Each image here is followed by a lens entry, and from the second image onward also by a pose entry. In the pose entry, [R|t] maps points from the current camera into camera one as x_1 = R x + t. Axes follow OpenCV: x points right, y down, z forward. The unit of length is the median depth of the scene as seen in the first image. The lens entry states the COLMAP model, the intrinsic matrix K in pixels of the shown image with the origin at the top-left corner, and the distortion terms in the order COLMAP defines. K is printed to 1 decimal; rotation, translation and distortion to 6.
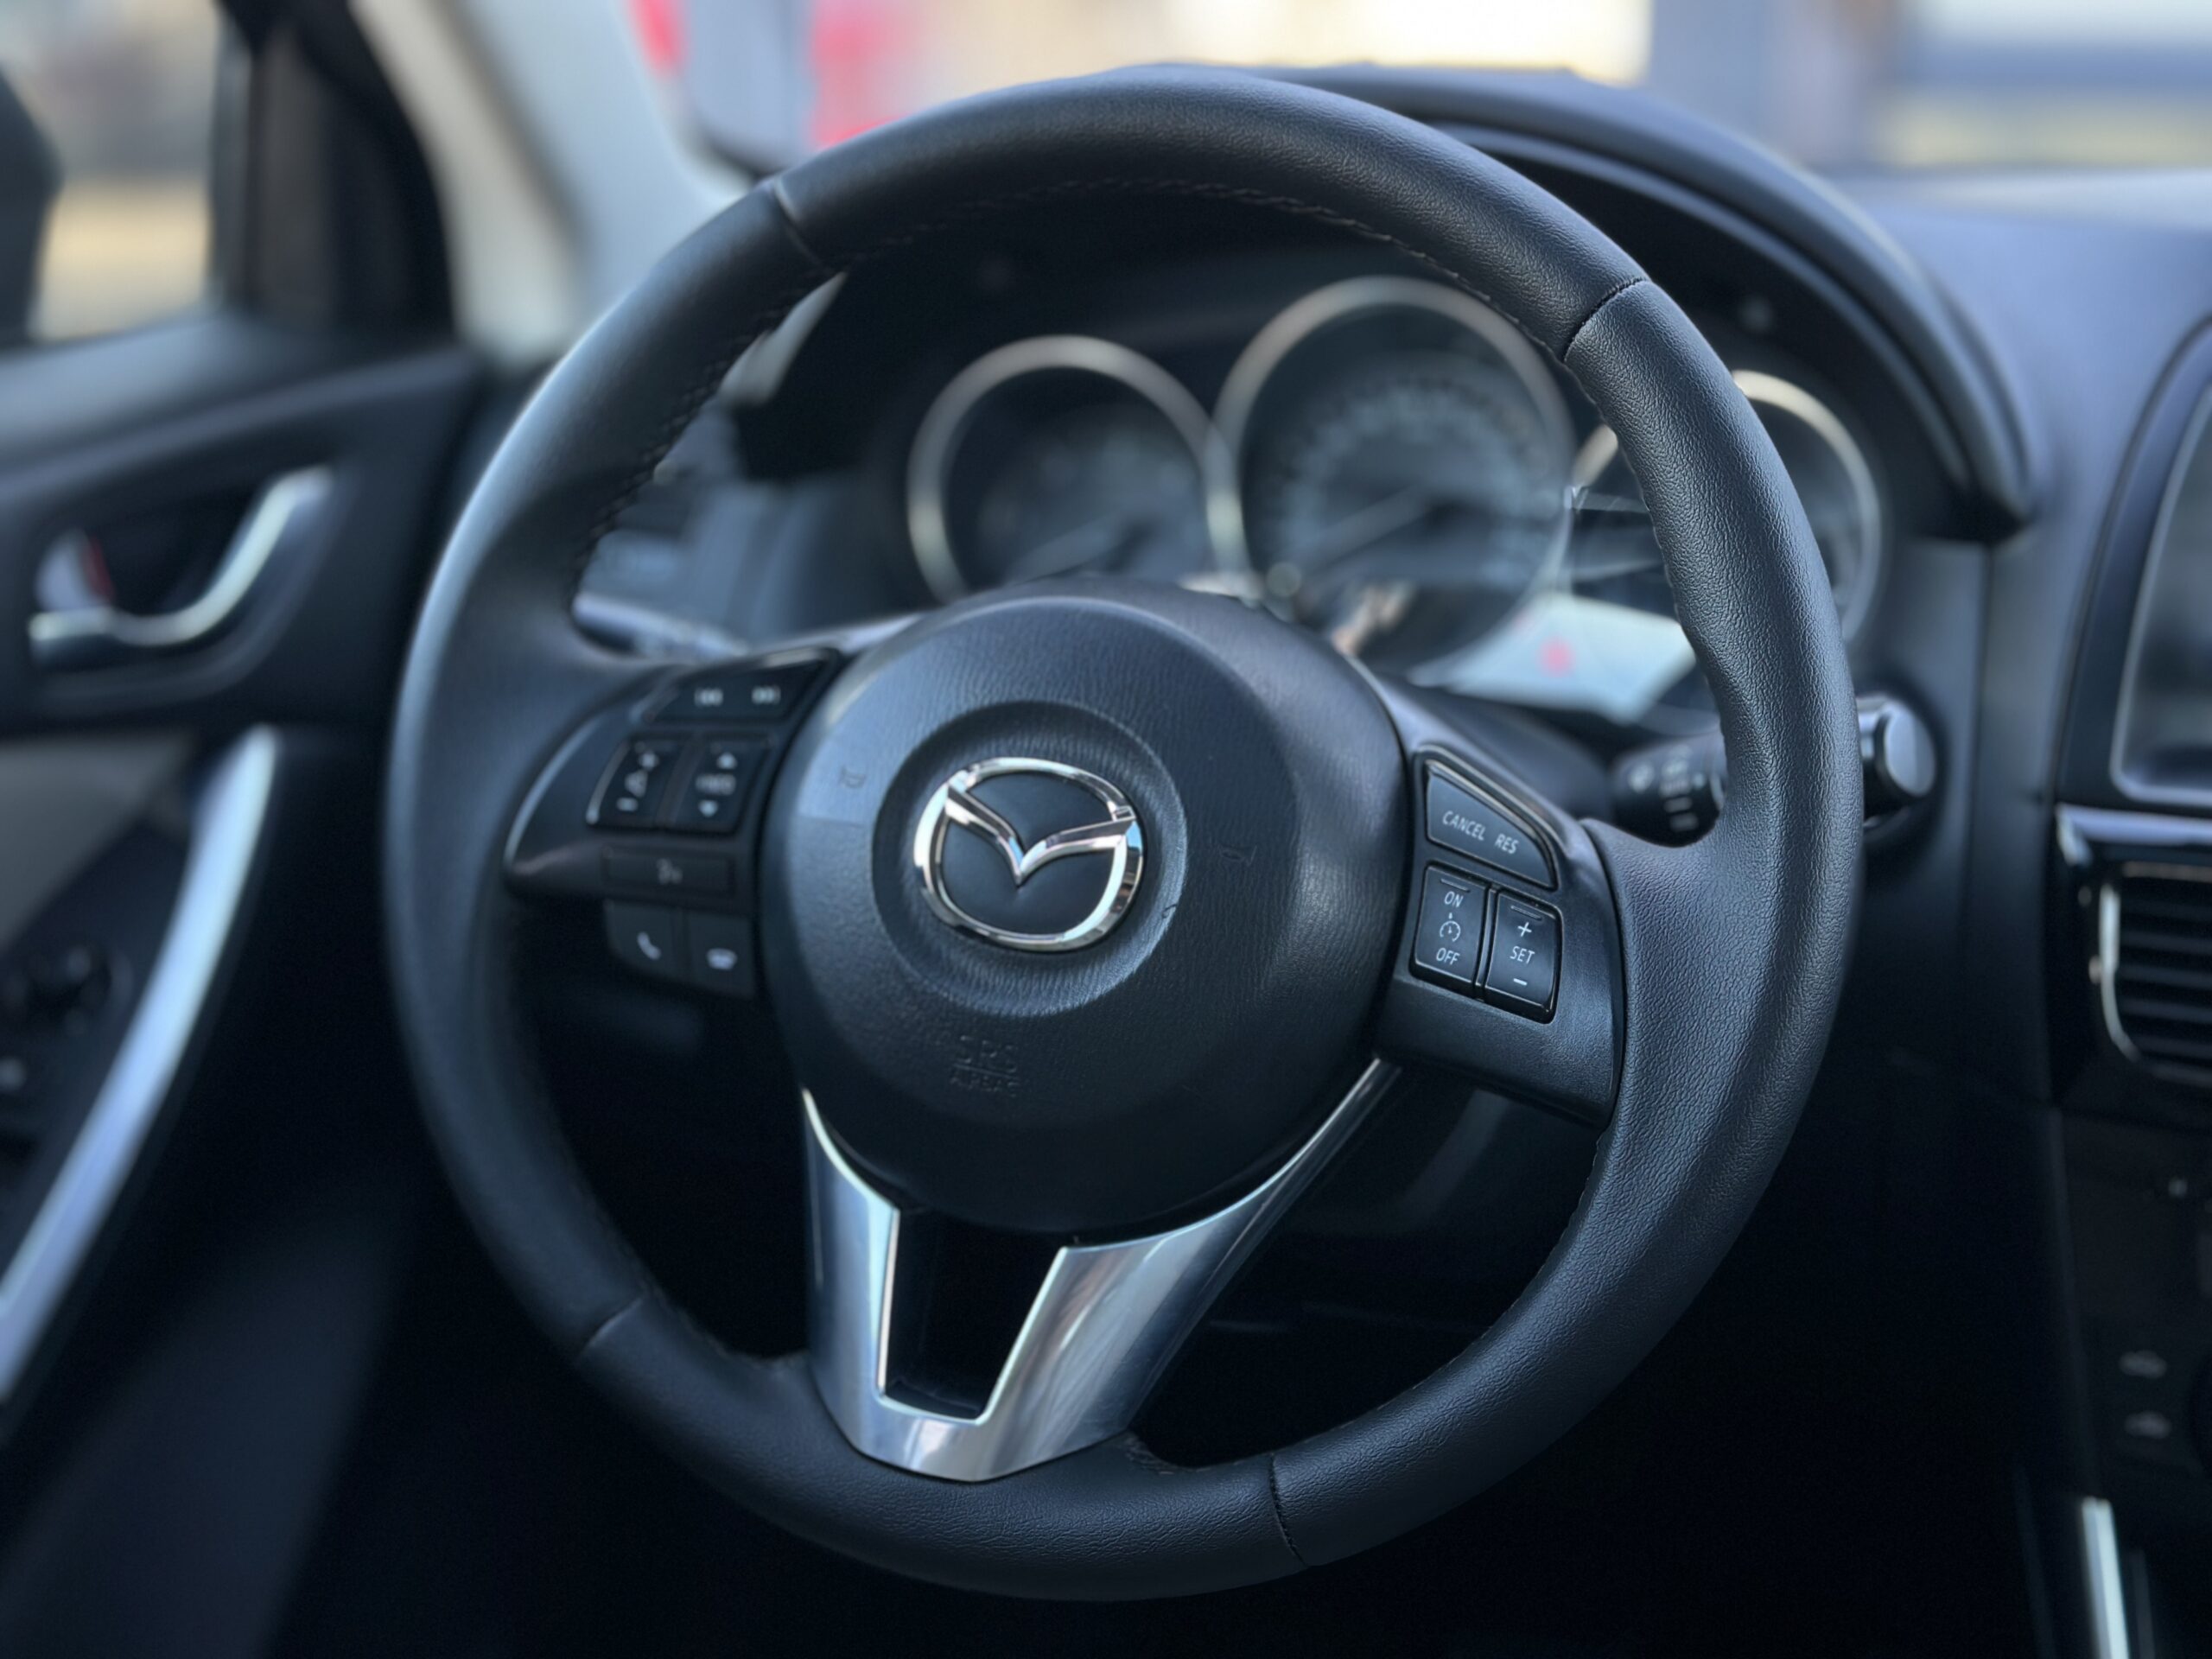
lens RADIAL K [[3122.9, 0, 1099.2], [0, 3122.9, 855.4], [0, 0, 1]] dist [0.164525, -0.359683]
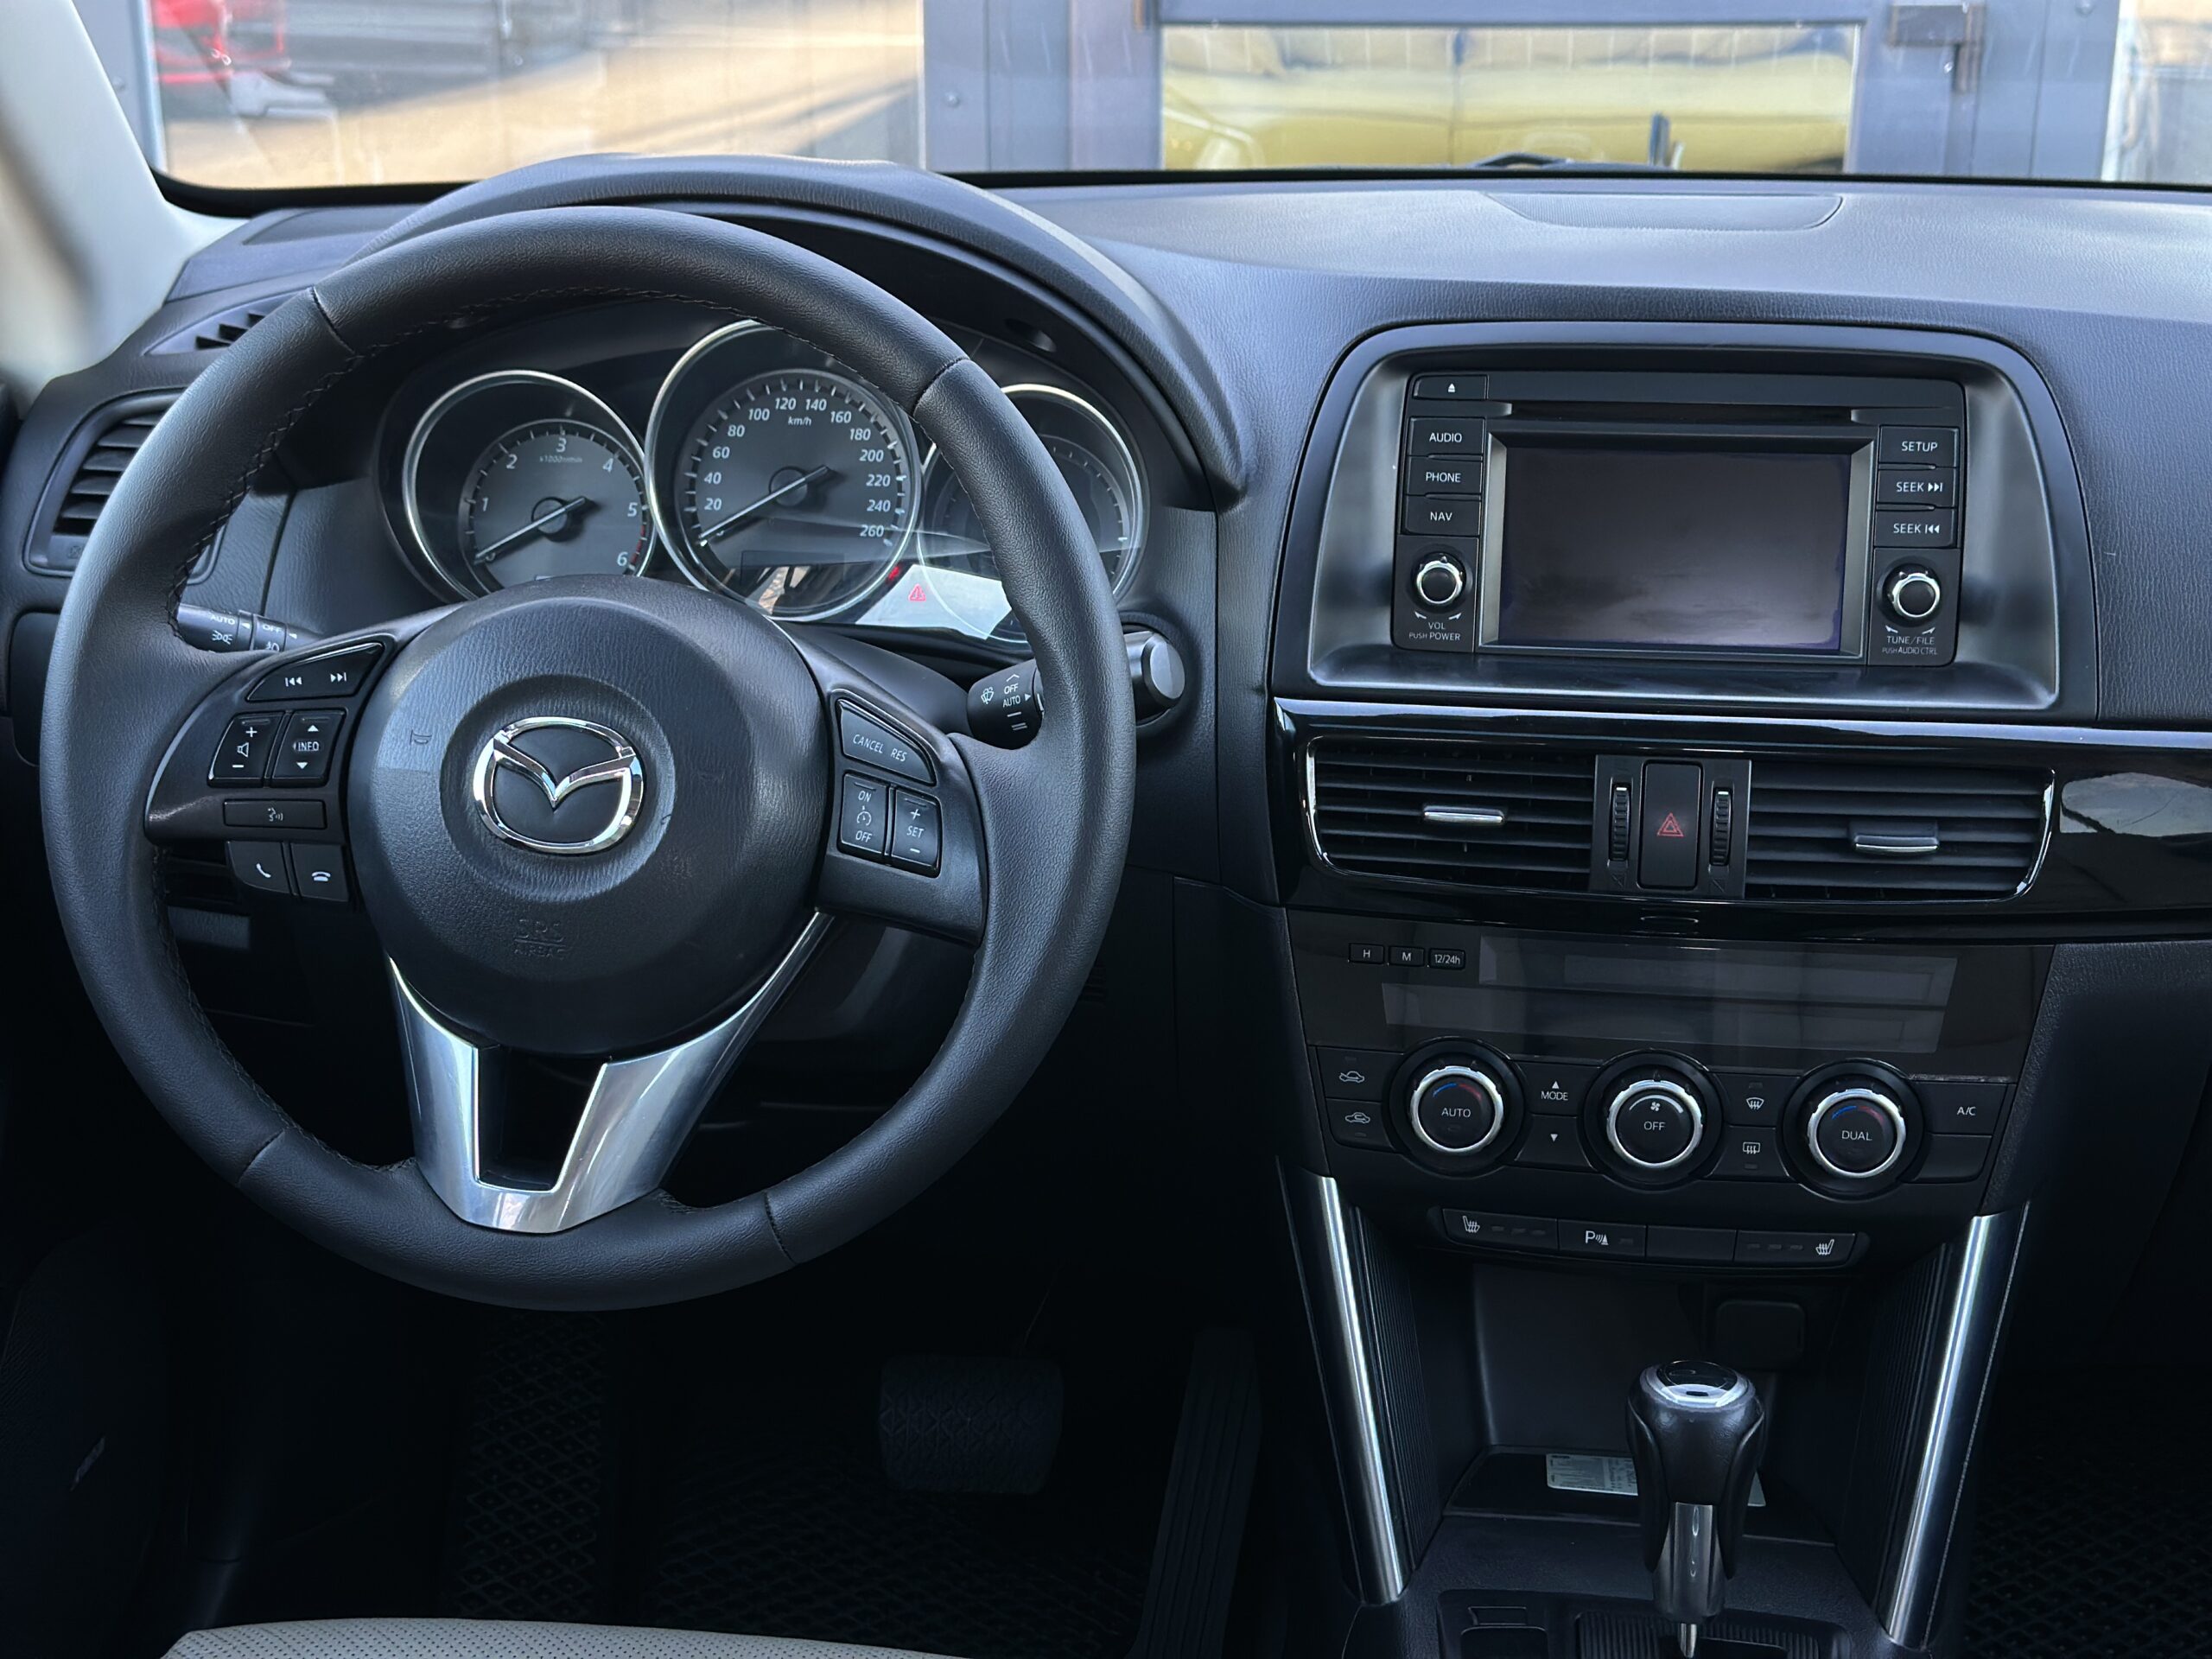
lens RADIAL K [[3062.9, 0, 1112.5], [0, 3062.9, 841.1], [0, 0, 1]] dist [0.143988, -0.037101]
pose [[0.975757, -0.075201, 0.205532, -0.064307], [0.065727, 0.996453, 0.052549, -0.030927], [-0.208754, -0.037766, 0.977239, -0.384788]]
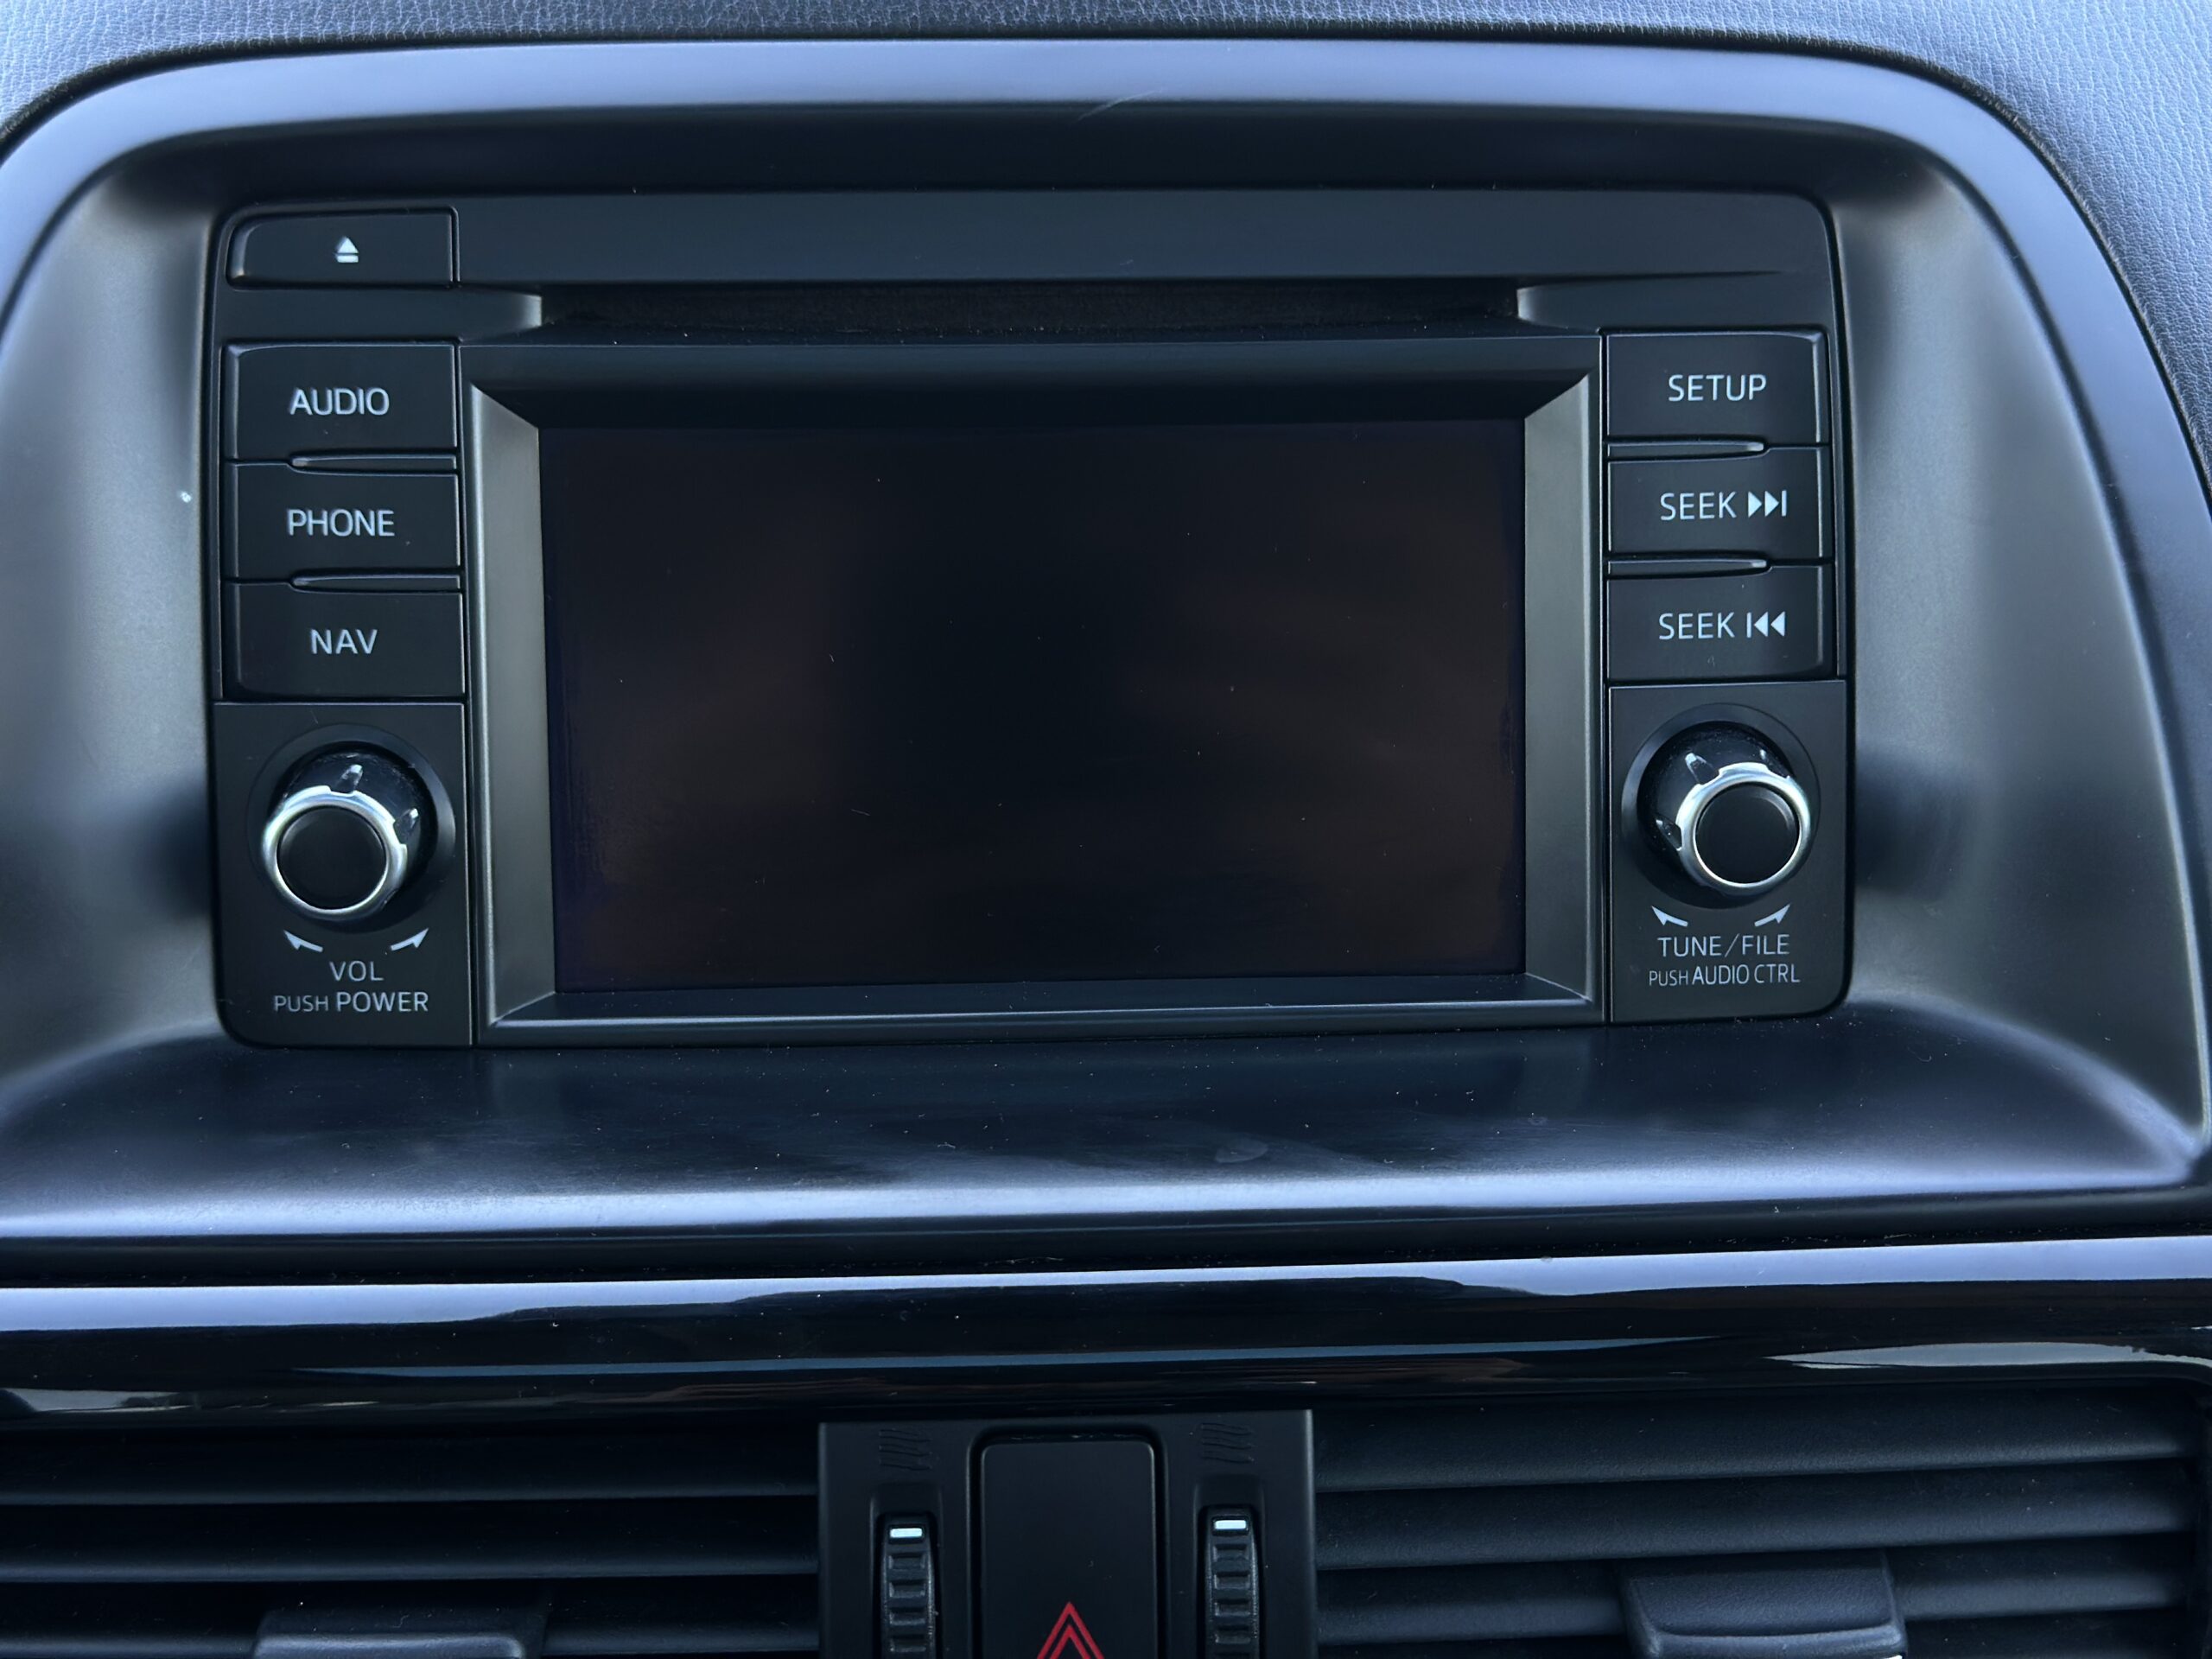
lens RADIAL K [[3122.9, 0, 1099.2], [0, 3122.9, 855.4], [0, 0, 1]] dist [0.164525, -0.359683]
pose [[0.924729, -0.135525, 0.355681, 0.368154], [0.114016, 0.990183, 0.080861, -0.096942], [-0.363148, -0.034221, 0.931103, 0.601093]]
